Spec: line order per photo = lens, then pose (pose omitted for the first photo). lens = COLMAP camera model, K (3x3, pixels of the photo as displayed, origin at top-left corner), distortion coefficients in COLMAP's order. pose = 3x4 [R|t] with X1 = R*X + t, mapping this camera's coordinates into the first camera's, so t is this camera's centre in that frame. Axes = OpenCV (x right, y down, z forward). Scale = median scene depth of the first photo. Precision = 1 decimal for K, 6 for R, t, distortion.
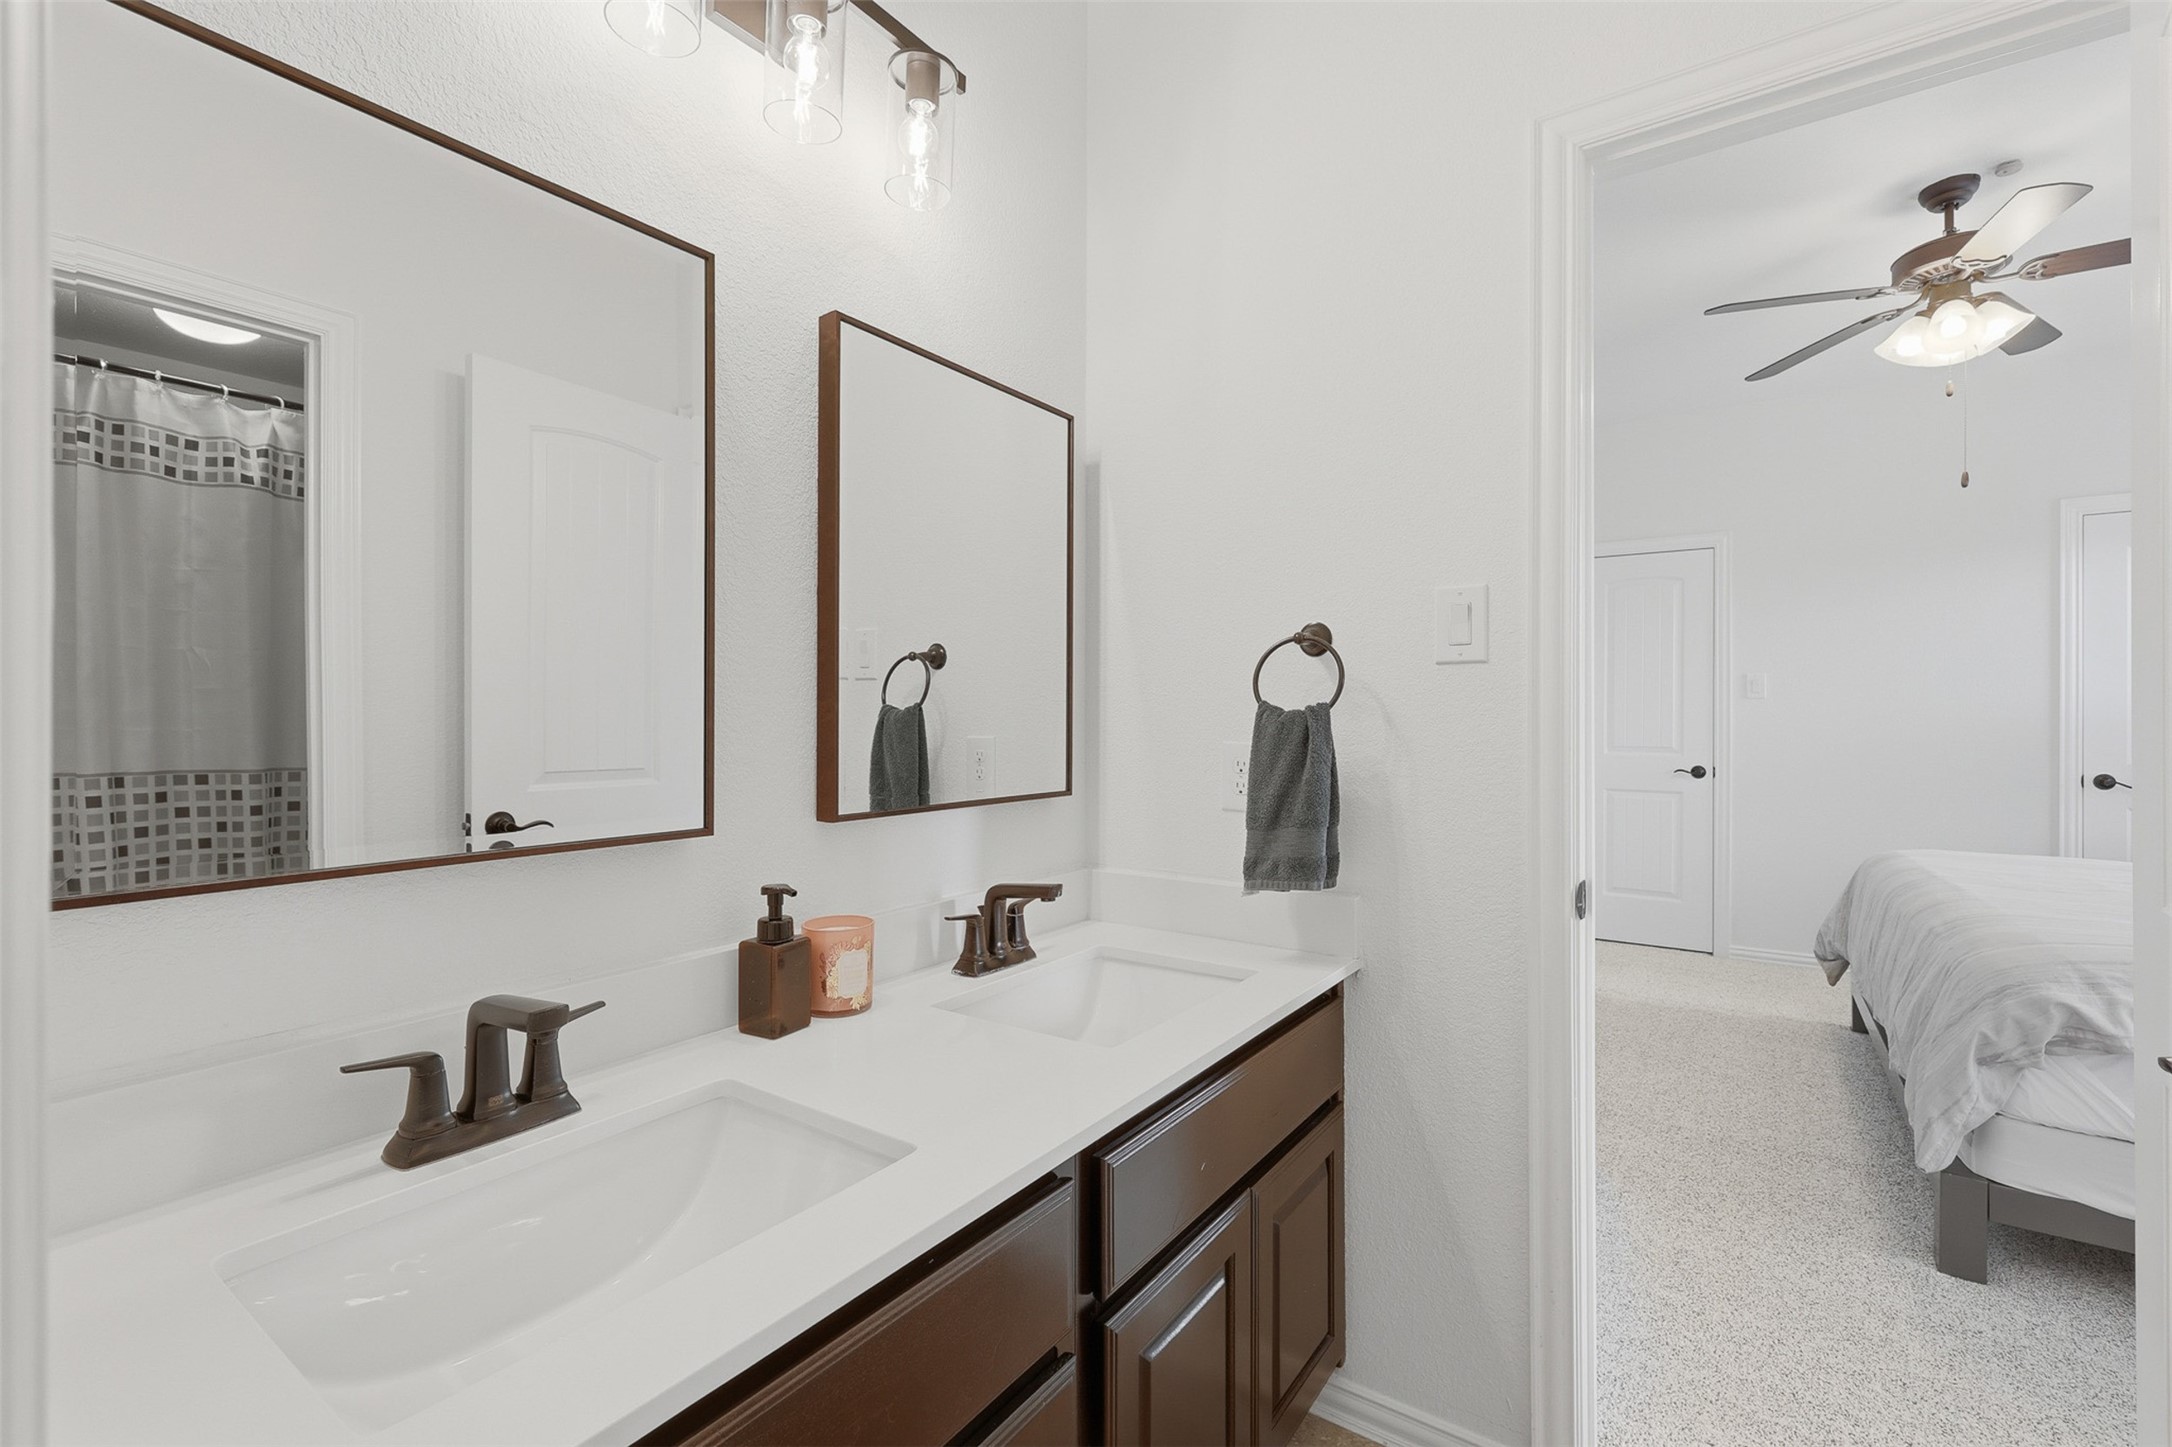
lens RADIAL K [[941.9, 0, 1087.0], [0, 941.9, 719.9], [0, 0, 1]] dist [-0.002771, -0.001061]
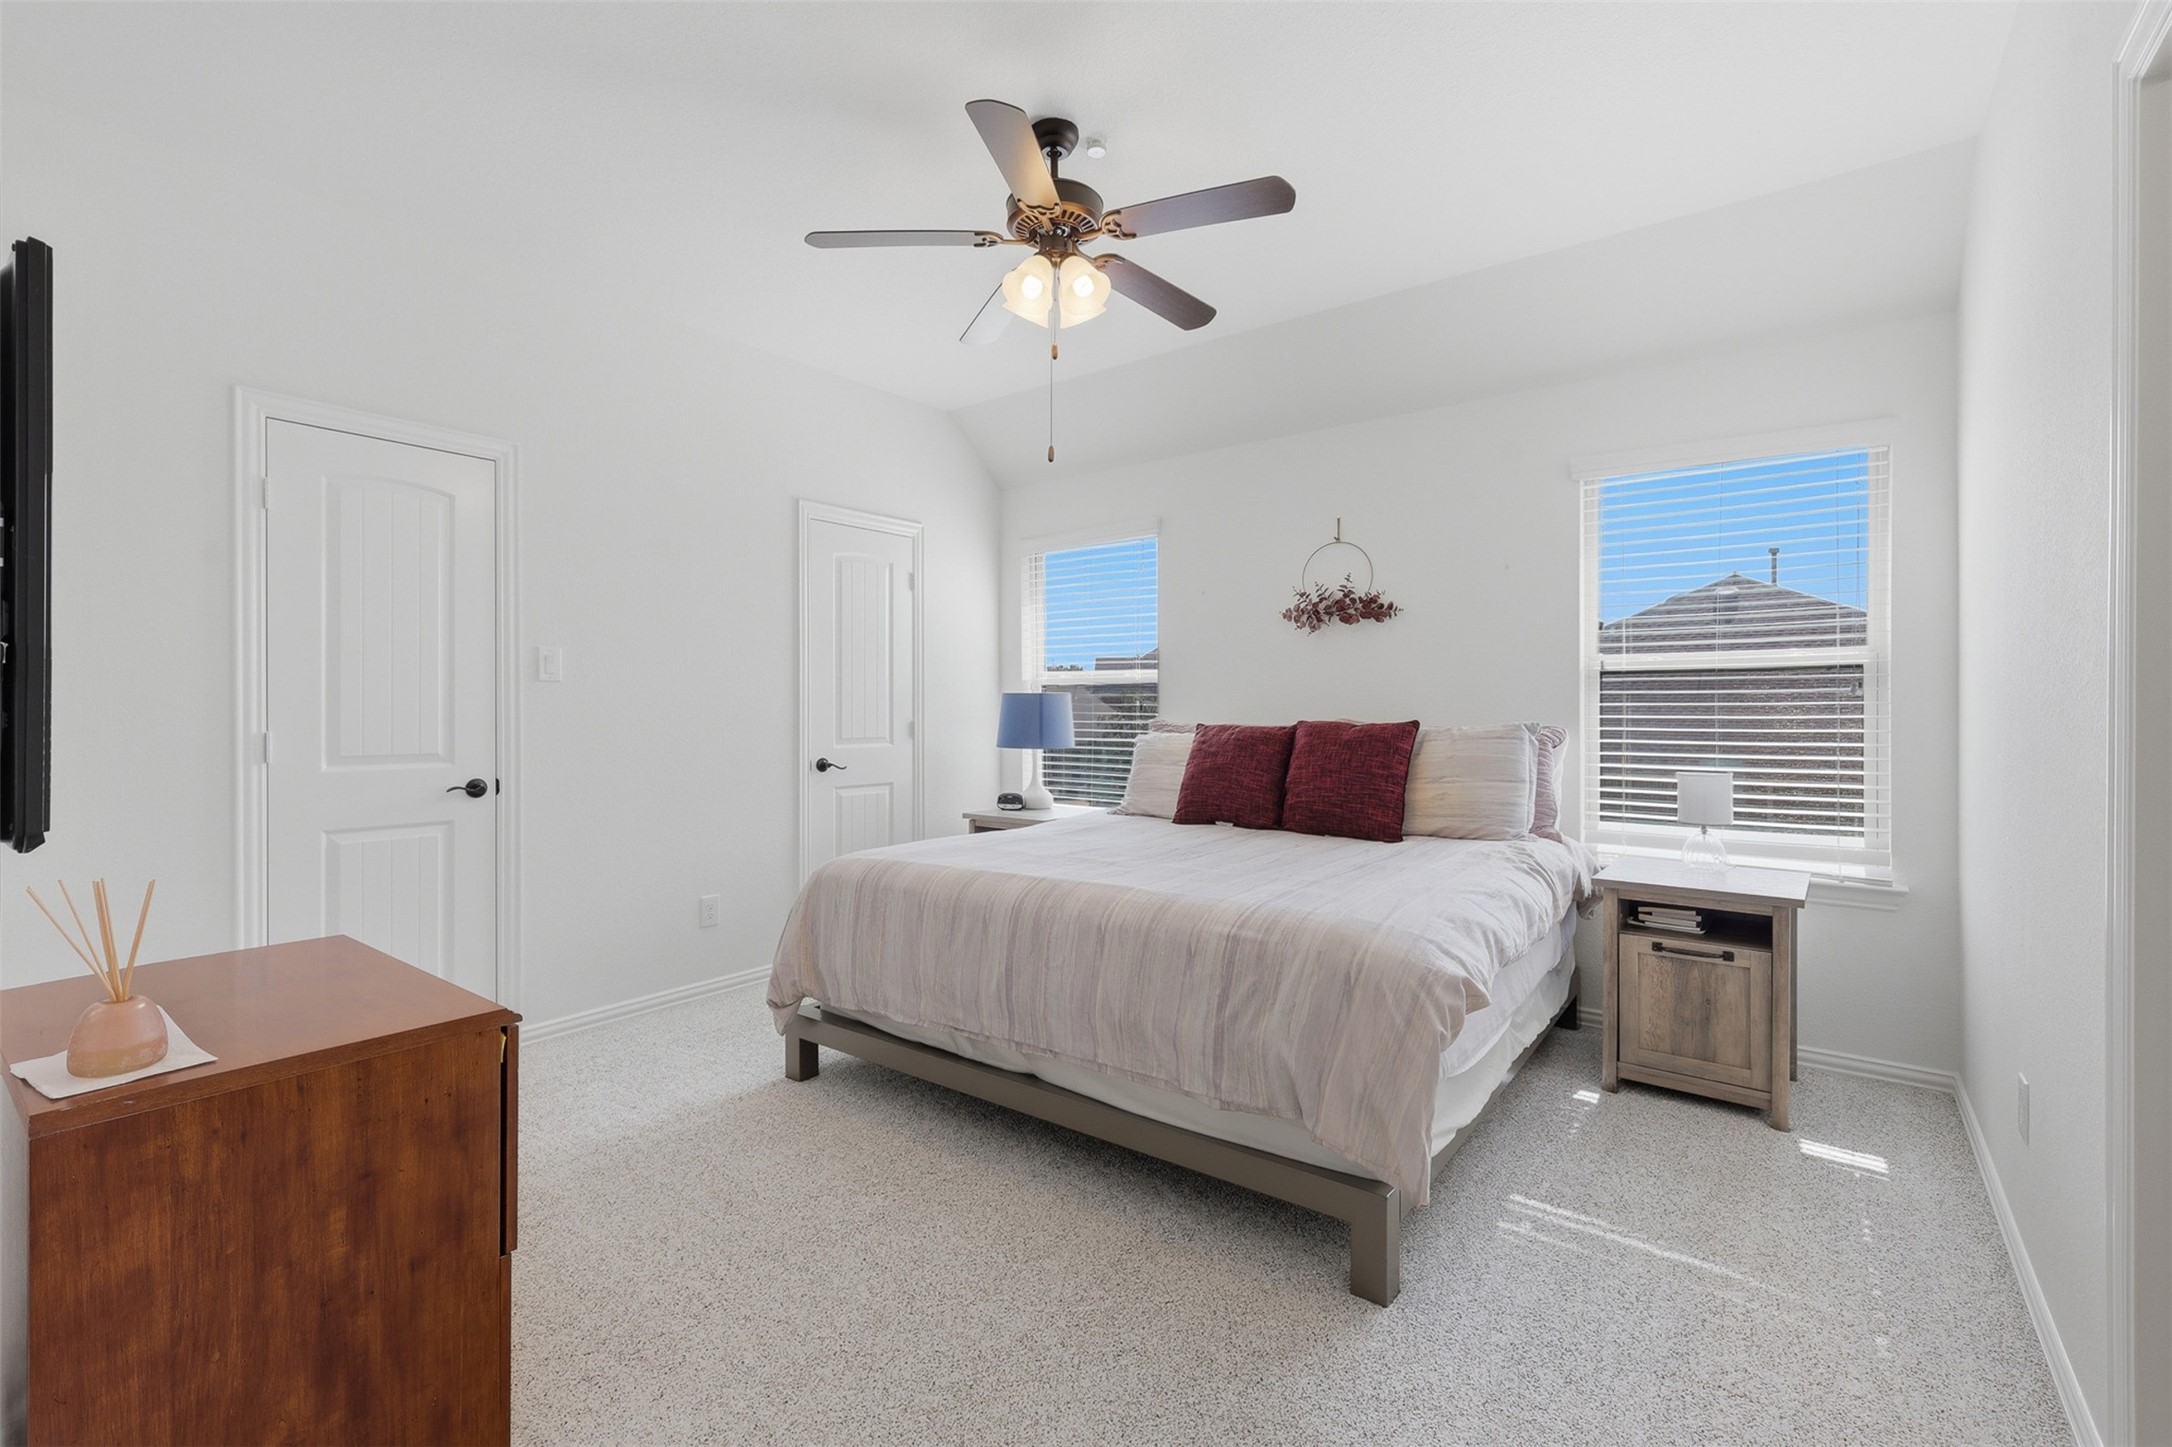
lens RADIAL K [[941.9, 0, 1084.5], [0, 941.9, 714.3], [0, 0, 1]] dist [-0.002771, -0.001061]
pose [[0.047606, -0.004722, 0.998855, -0.006653], [0.006811, 0.999967, 0.004403, 0.002619], [-0.998843, 0.006594, 0.047636, 0.586046]]
